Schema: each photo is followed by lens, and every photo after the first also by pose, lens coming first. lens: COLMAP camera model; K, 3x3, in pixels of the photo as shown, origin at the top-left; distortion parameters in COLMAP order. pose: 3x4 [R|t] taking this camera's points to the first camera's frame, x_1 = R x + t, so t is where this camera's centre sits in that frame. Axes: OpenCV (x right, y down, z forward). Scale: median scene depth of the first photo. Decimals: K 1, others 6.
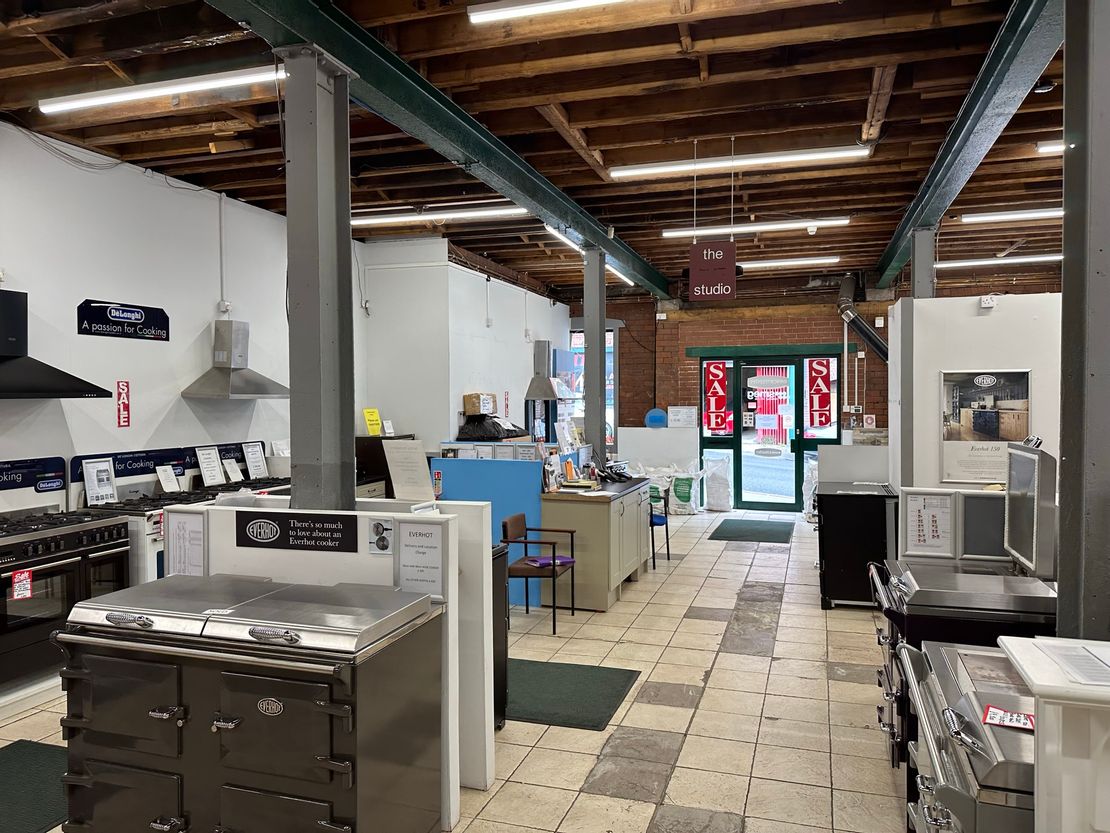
lens RADIAL K [[756.2, 0, 555.0], [0, 756.2, 416.5], [0, 0, 1]] dist [0.148764, -0.219368]
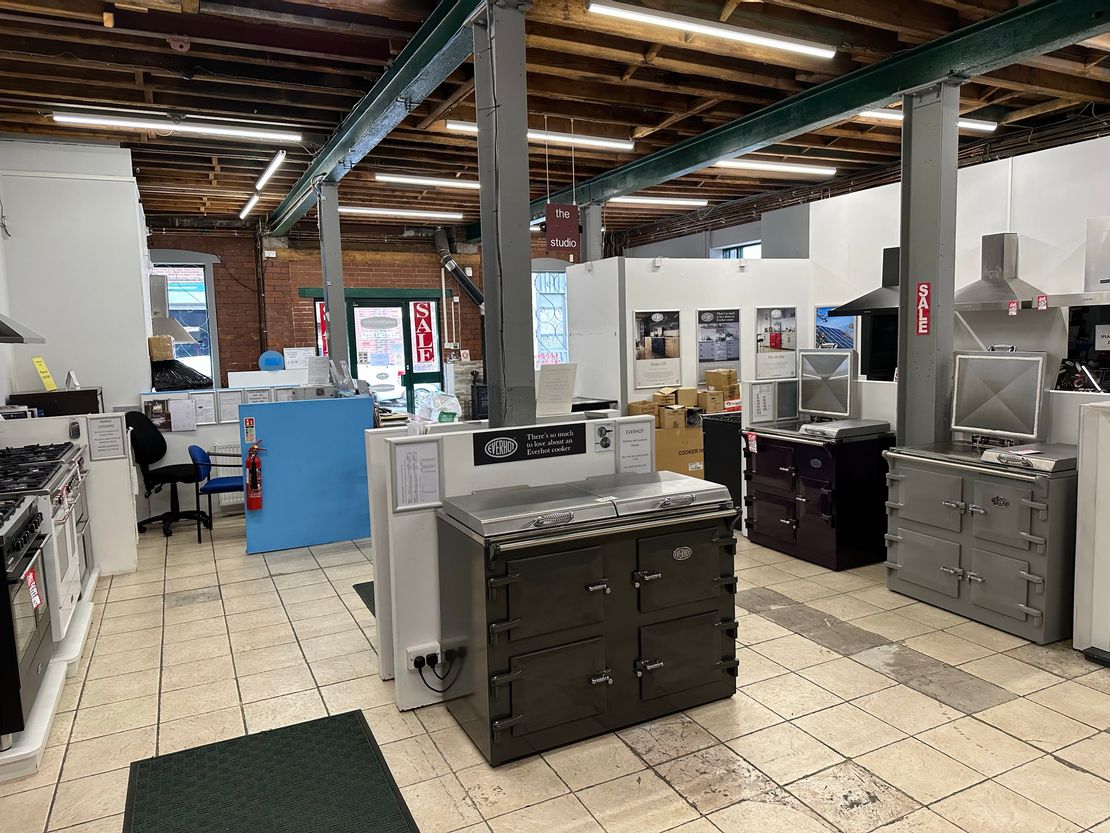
lens RADIAL K [[756.2, 0, 555.0], [0, 756.2, 416.5], [0, 0, 1]] dist [0.148764, -0.219368]
pose [[0.728650, -0.092311, 0.678637, -0.305777], [0.043973, 0.995136, 0.088149, 0.002761], [-0.683473, -0.034388, 0.729165, 0.041342]]
